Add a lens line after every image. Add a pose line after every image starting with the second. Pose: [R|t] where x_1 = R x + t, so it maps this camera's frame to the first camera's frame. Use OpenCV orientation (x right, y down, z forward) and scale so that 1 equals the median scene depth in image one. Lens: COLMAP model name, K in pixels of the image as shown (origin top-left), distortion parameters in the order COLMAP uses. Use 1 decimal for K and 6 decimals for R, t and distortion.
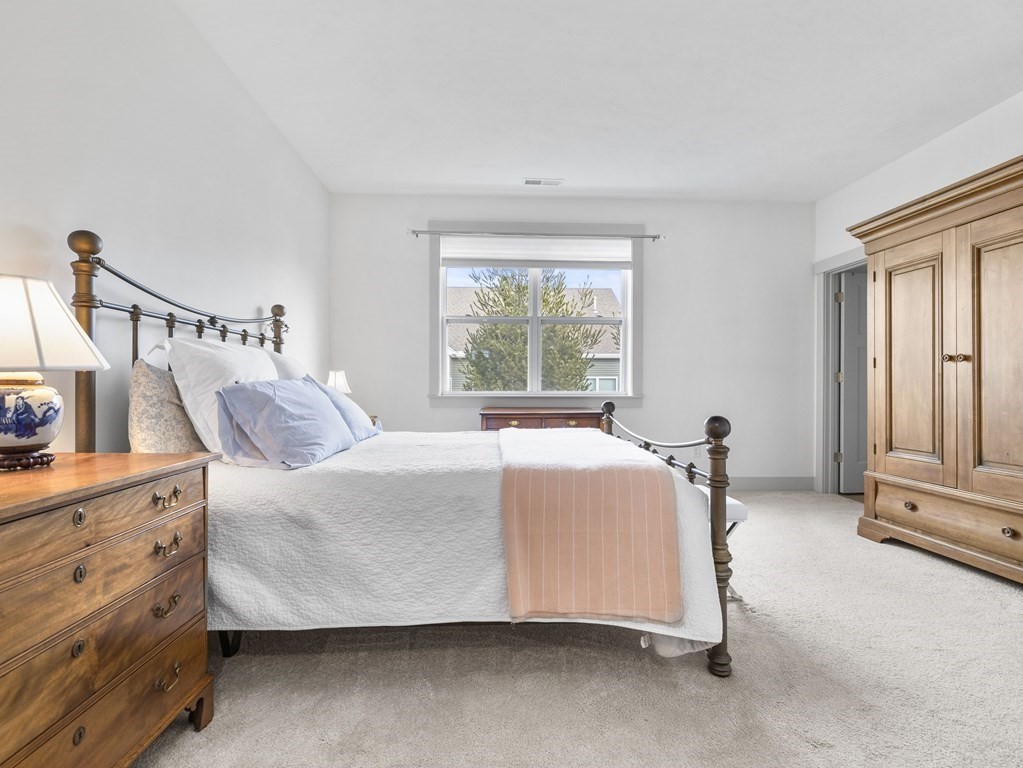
lens RADIAL K [[485.8, 0, 510.6], [0, 485.8, 384.5], [0, 0, 1]] dist [0.000482, 0.000923]
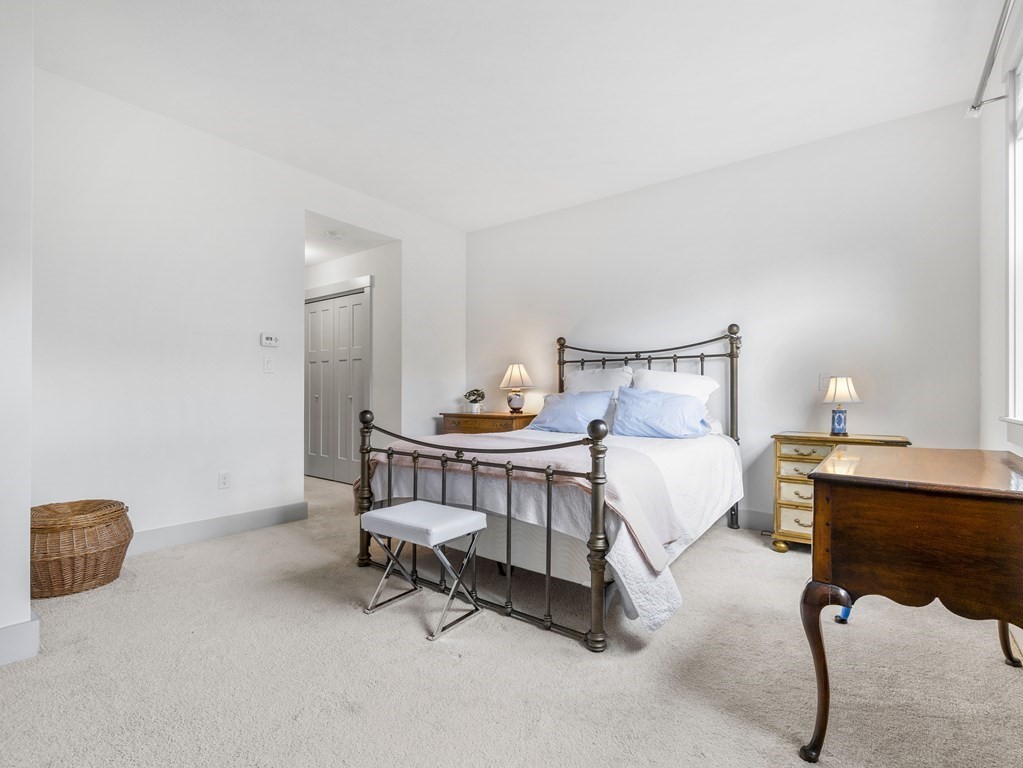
lens RADIAL K [[485.8, 0, 511.7], [0, 485.8, 387.4], [0, 0, 1]] dist [0.000482, 0.000923]
pose [[-0.644546, -0.004565, -0.764552, 1.435668], [-0.001301, 0.999987, -0.004874, -0.008459], [0.764564, -0.002147, -0.644544, 2.536932]]
